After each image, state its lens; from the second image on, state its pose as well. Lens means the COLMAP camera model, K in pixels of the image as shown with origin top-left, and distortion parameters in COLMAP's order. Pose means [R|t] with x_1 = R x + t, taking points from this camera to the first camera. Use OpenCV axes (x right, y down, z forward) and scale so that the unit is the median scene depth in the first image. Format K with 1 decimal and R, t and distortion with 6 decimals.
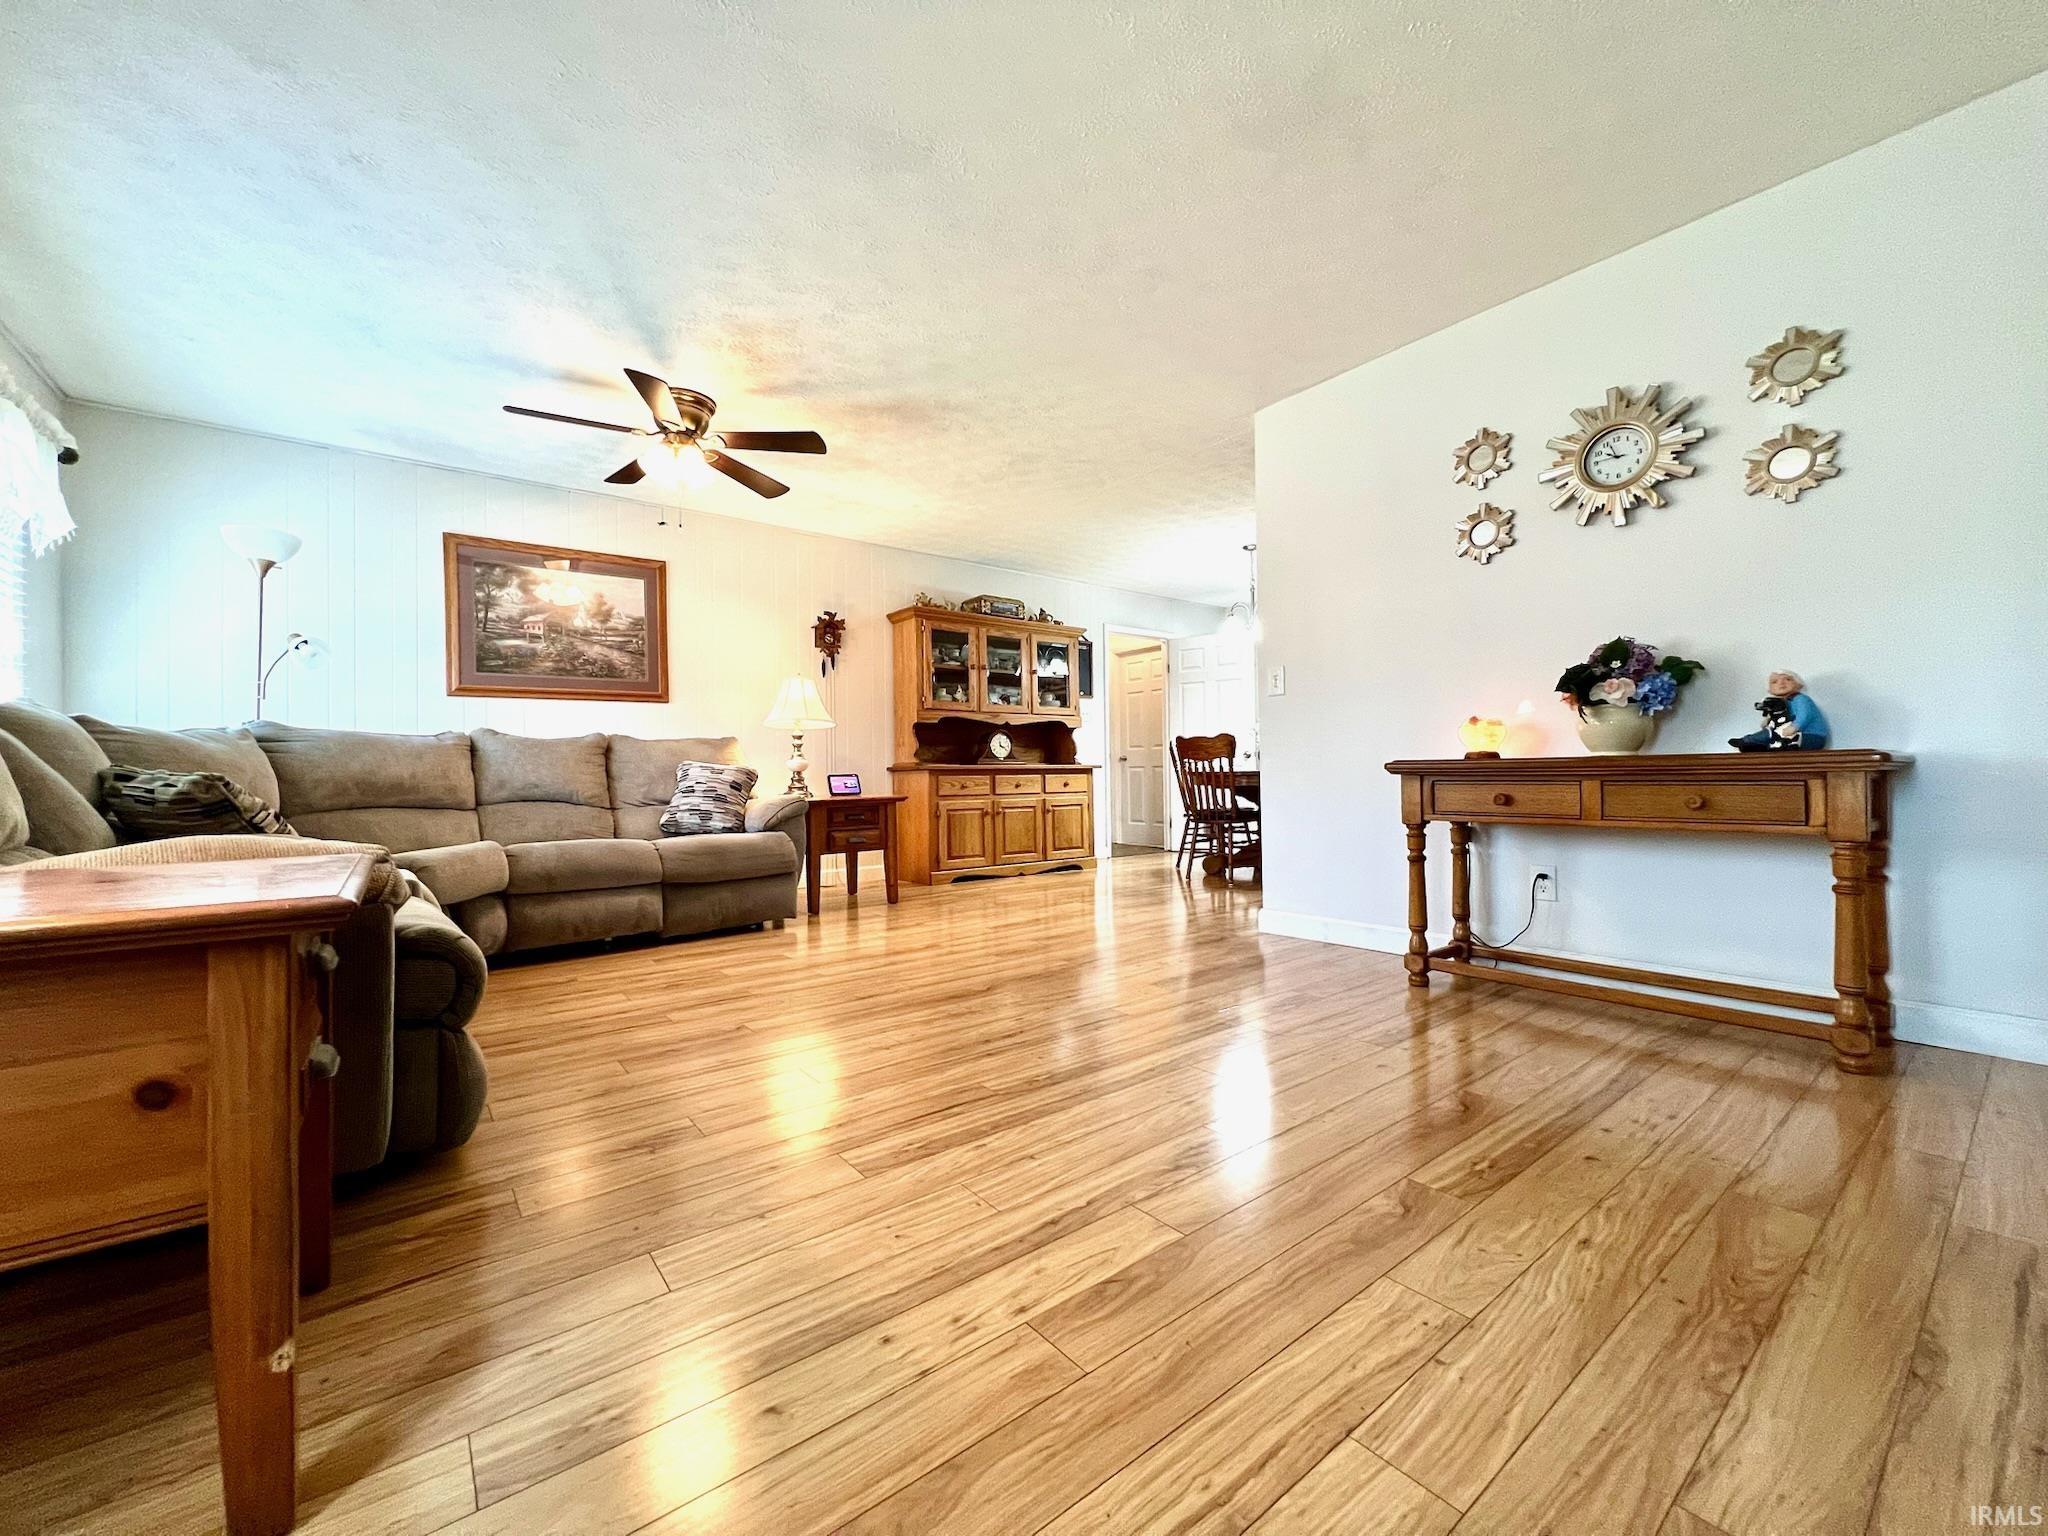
lens RADIAL K [[816.5, 0, 1020.6], [0, 816.5, 768.9], [0, 0, 1]] dist [-0.002011, 0.000355]
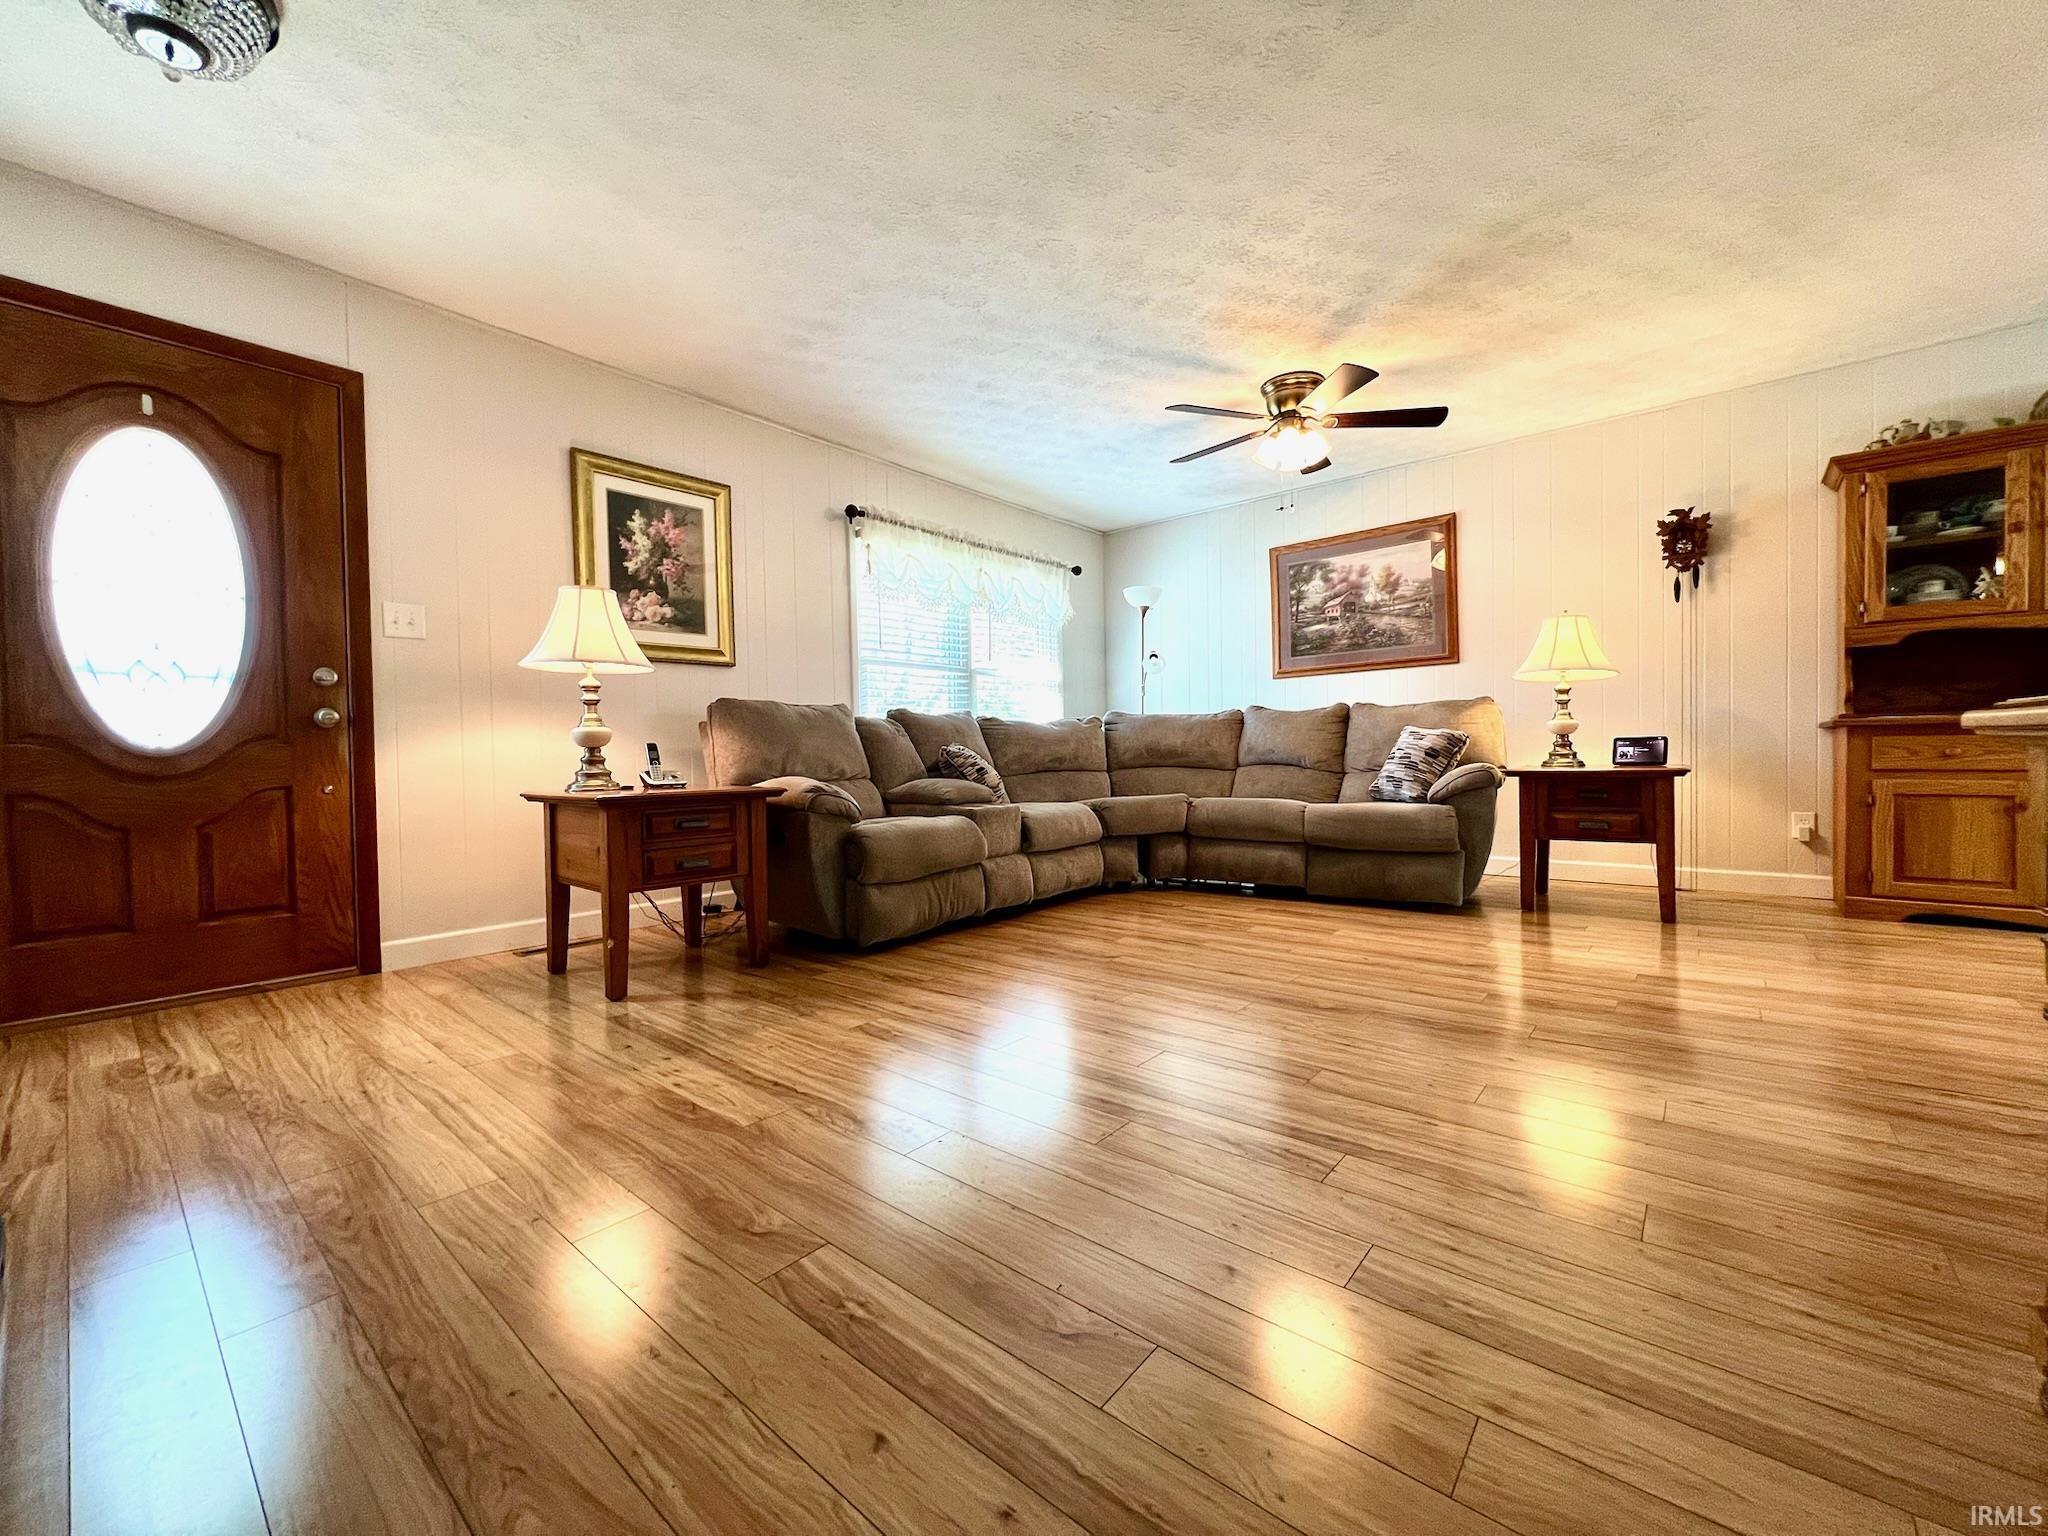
lens RADIAL K [[816.5, 0, 1020.6], [0, 816.5, 768.9], [0, 0, 1]] dist [-0.002011, 0.000355]
pose [[0.204206, 0.027590, -0.978539, 0.403348], [0.022380, 0.999210, 0.032843, -0.001124], [0.978672, -0.028607, 0.203427, 0.318698]]
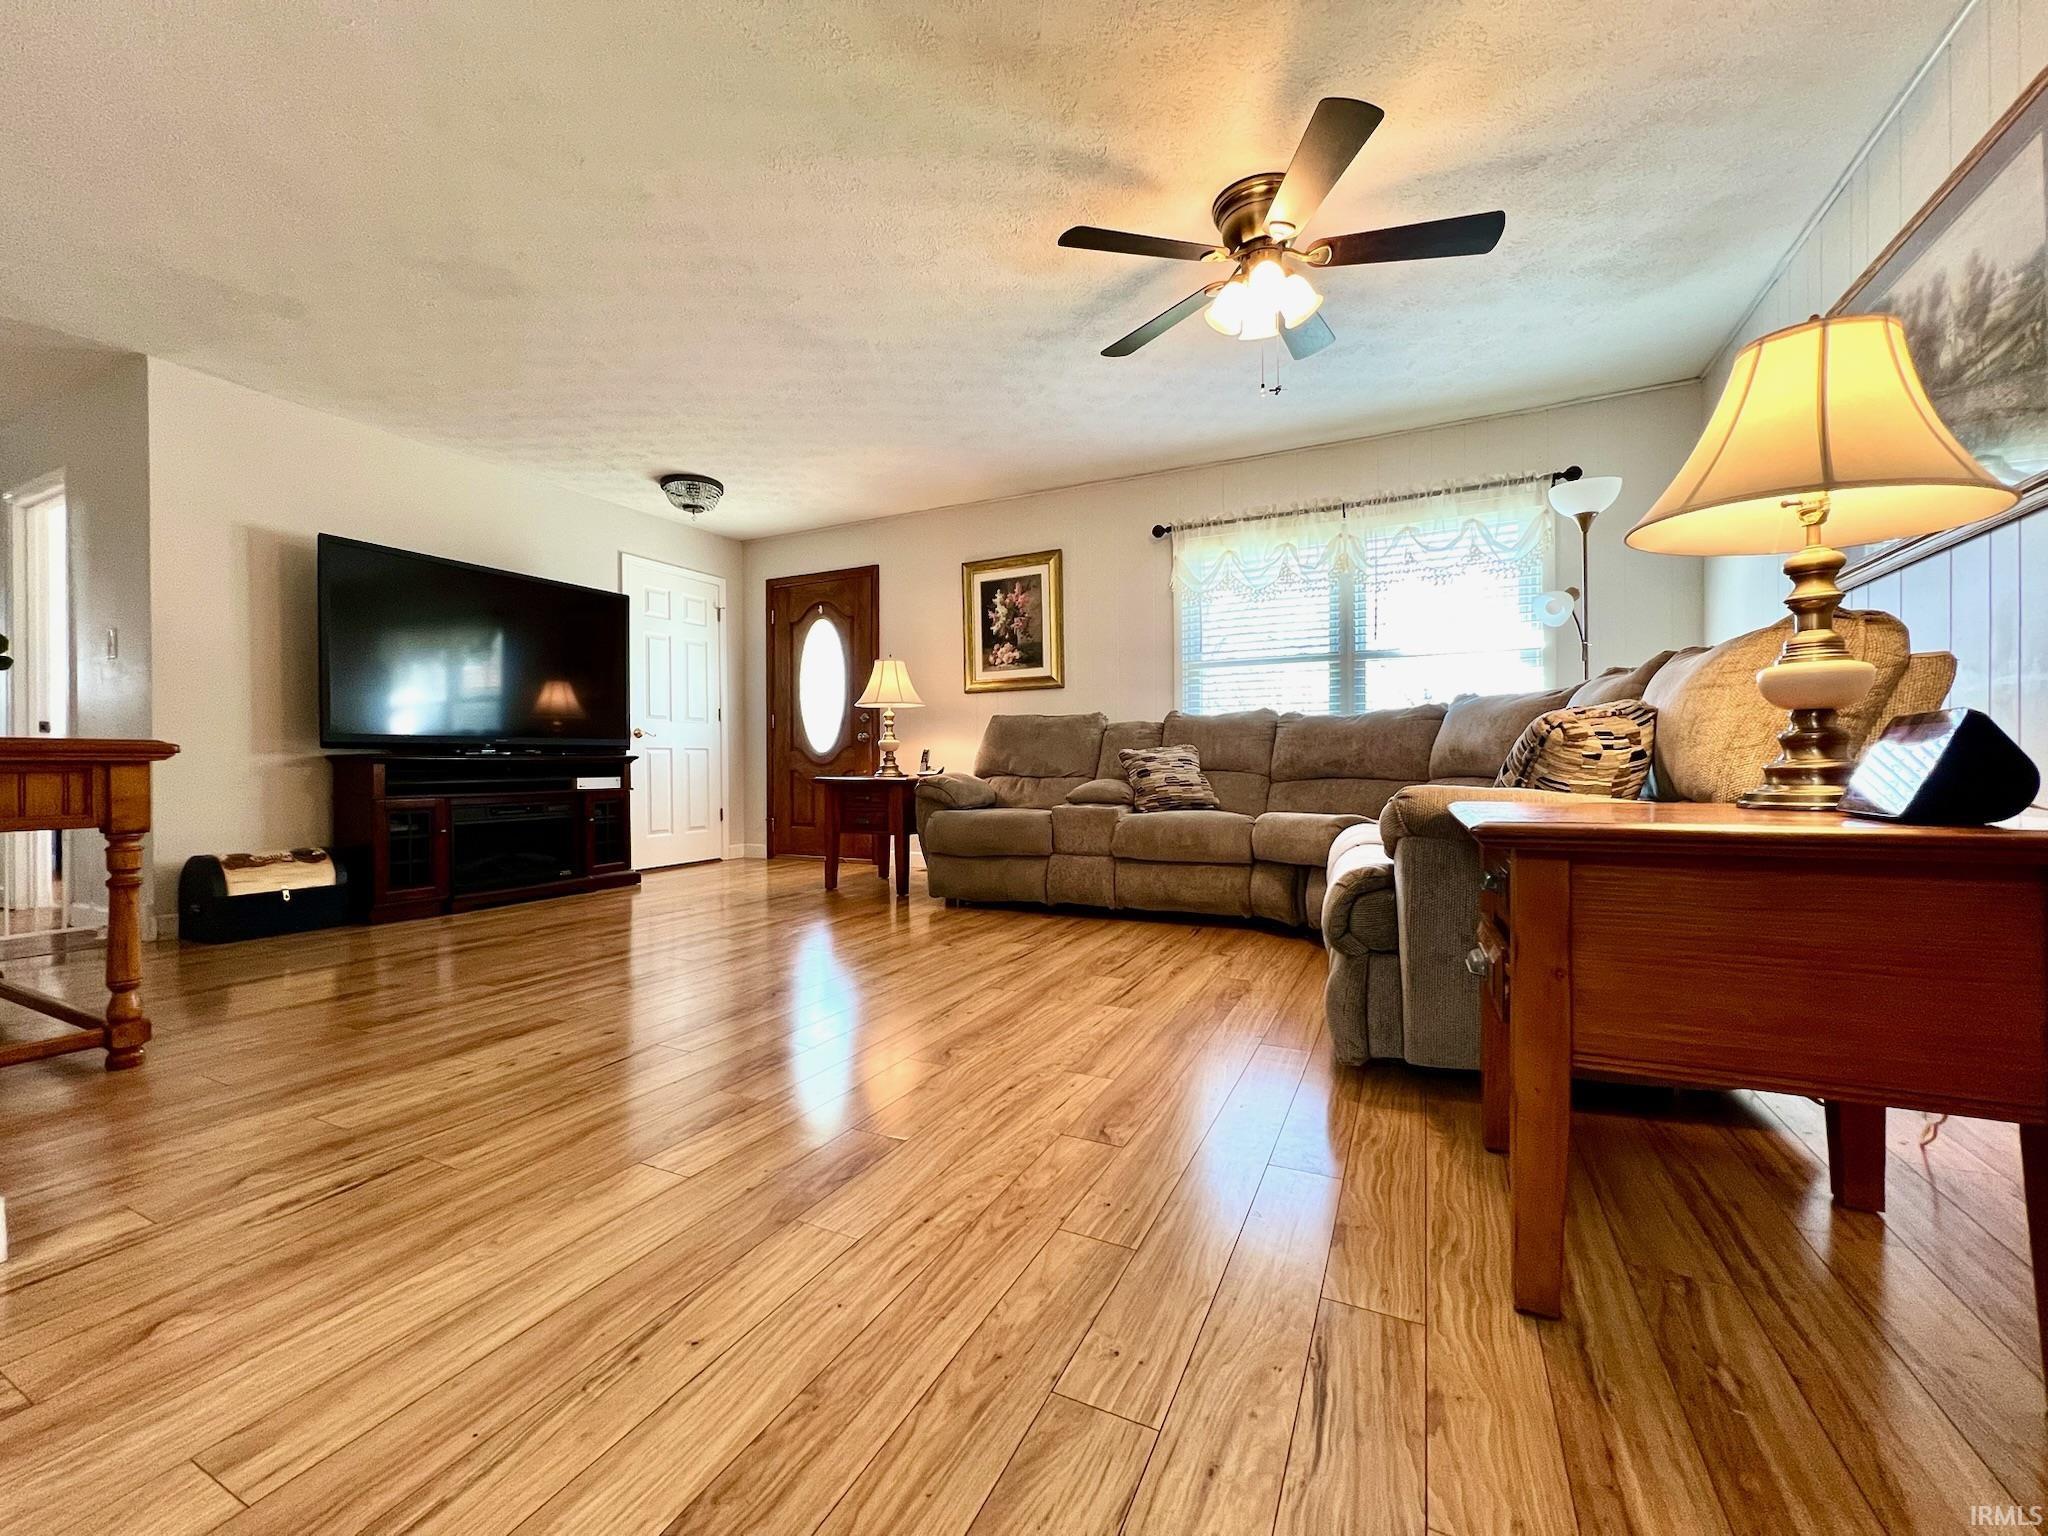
lens RADIAL K [[816.5, 0, 1020.6], [0, 816.5, 768.9], [0, 0, 1]] dist [-0.002011, 0.000355]
pose [[-0.899472, 0.022196, -0.436413, 0.059379], [0.022063, 0.999742, 0.005375, 0.015355], [0.436420, -0.004794, -0.899730, 1.126467]]
